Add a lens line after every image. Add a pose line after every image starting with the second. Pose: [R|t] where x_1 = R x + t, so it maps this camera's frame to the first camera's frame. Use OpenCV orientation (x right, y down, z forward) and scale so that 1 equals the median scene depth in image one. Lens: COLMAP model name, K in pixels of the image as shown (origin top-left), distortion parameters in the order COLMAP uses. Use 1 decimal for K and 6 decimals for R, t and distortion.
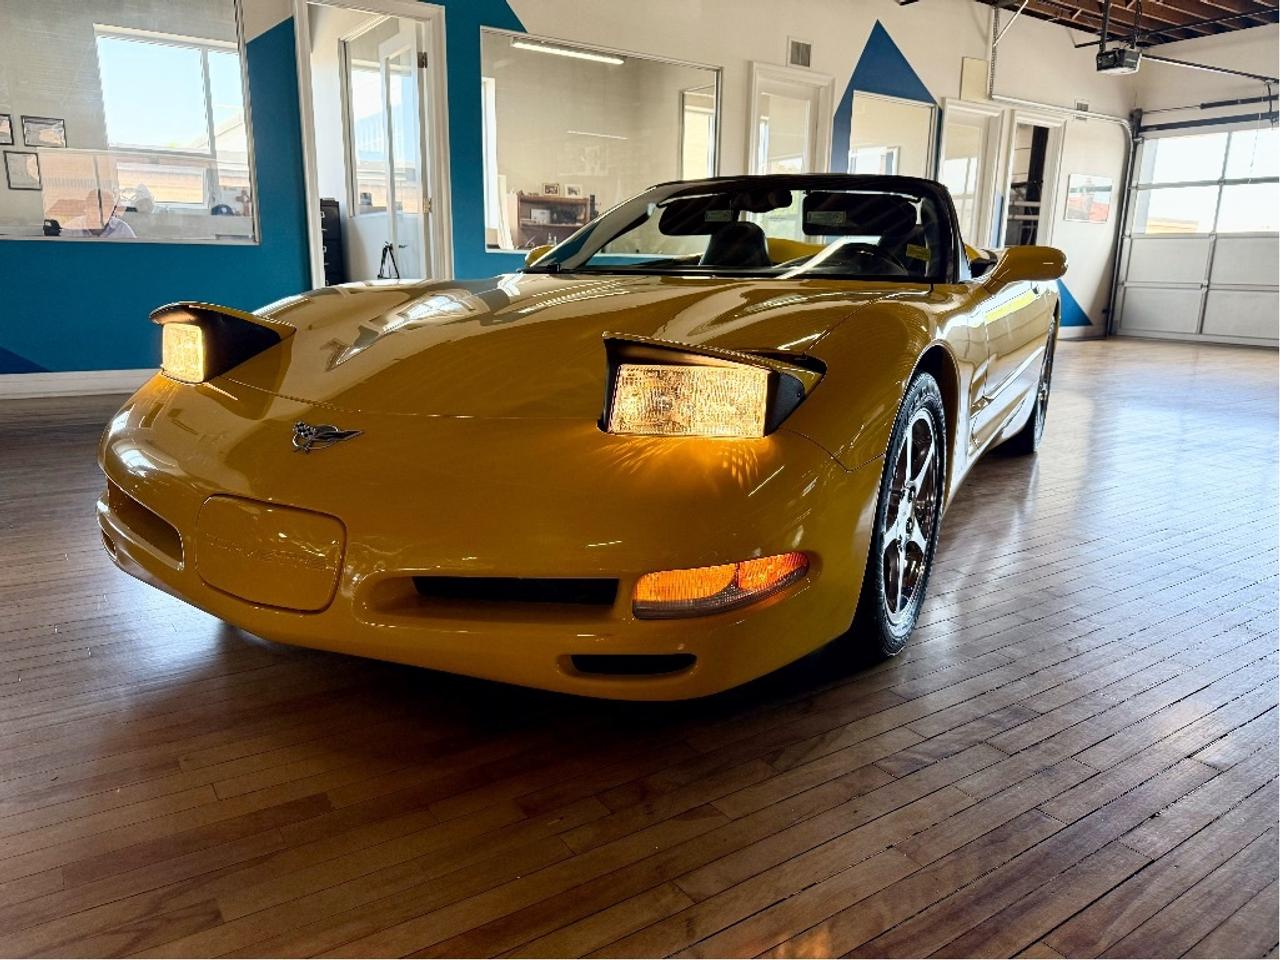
lens RADIAL K [[902.3, 0, 642.9], [0, 902.3, 484.6], [0, 0, 1]] dist [0.033856, -0.036507]
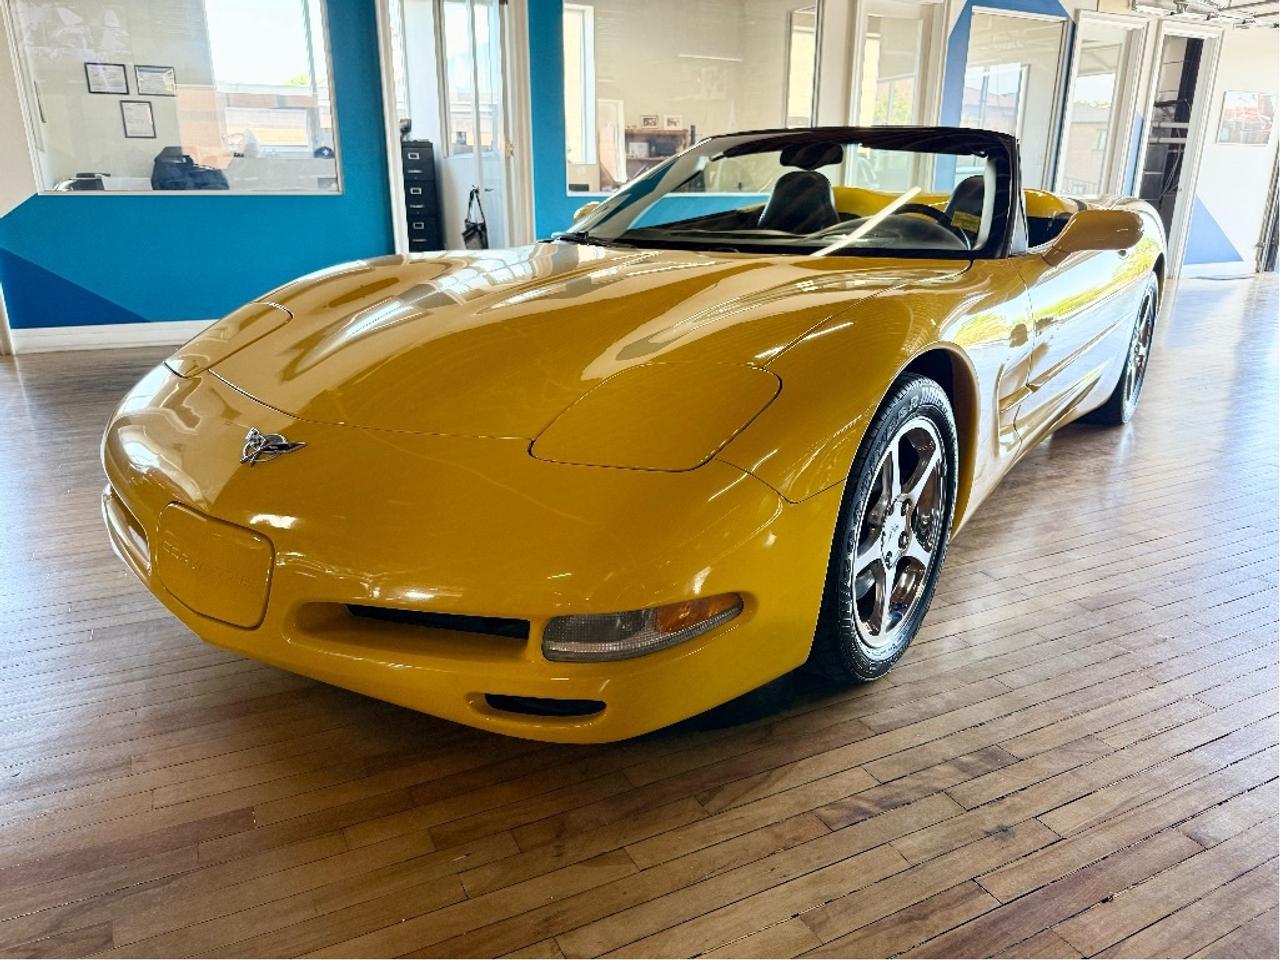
lens RADIAL K [[911.3, 0, 643.8], [0, 911.3, 478.8], [0, 0, 1]] dist [0.006070, -0.000374]
pose [[0.991282, 0.027375, -0.128884, 0.150701], [-0.018167, 0.997233, 0.072082, -0.080277], [0.130501, -0.069112, 0.989036, 0.047169]]
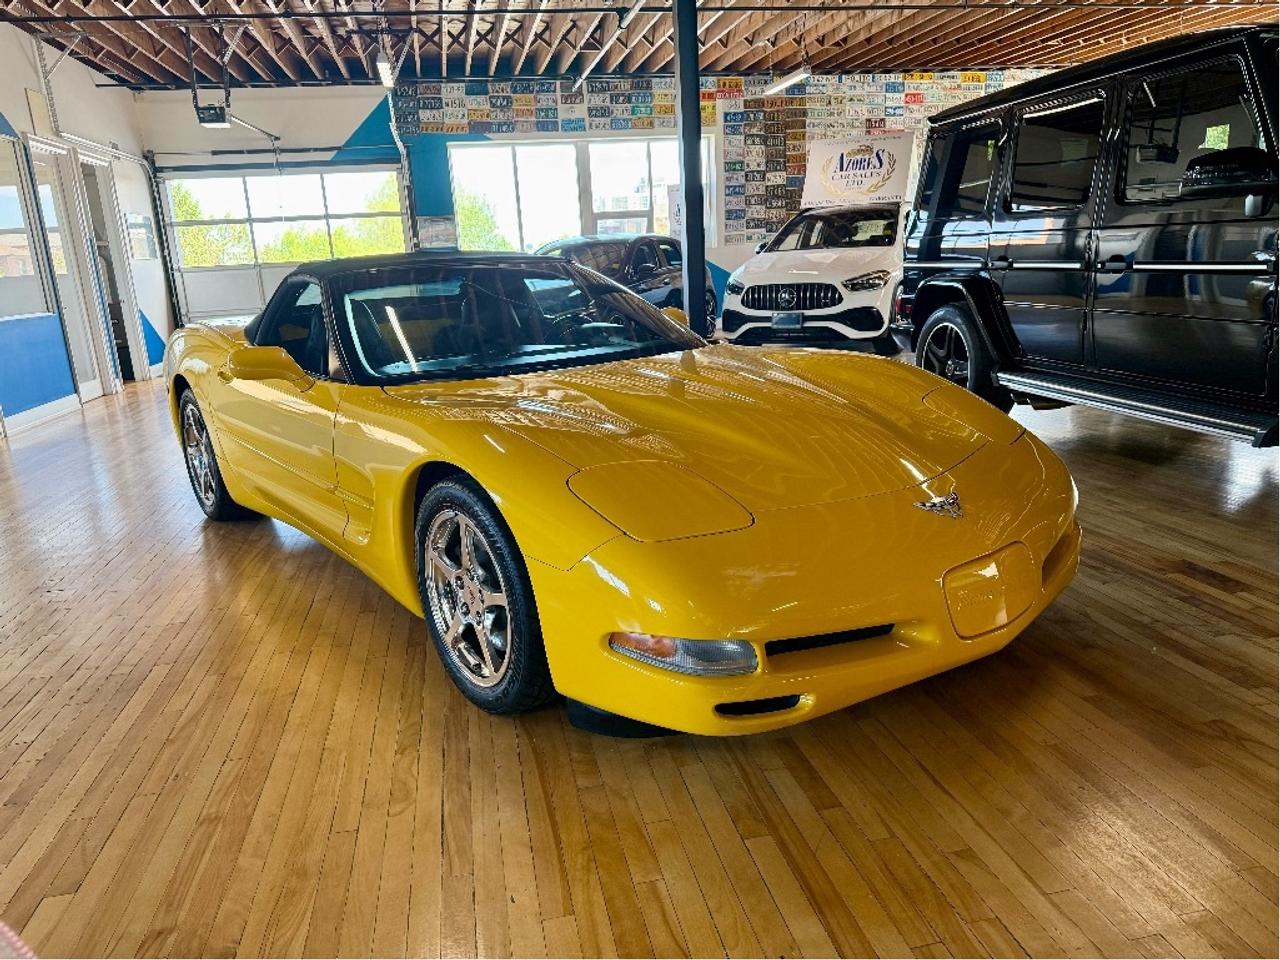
lens RADIAL K [[910.6, 0, 638.9], [0, 910.6, 473.3], [0, 0, 1]] dist [0.009194, -0.006306]
pose [[0.395387, -0.252124, 0.883234, -1.398991], [0.278227, 0.949288, 0.146429, -0.335234], [-0.875362, 0.187844, 0.445484, 0.643172]]
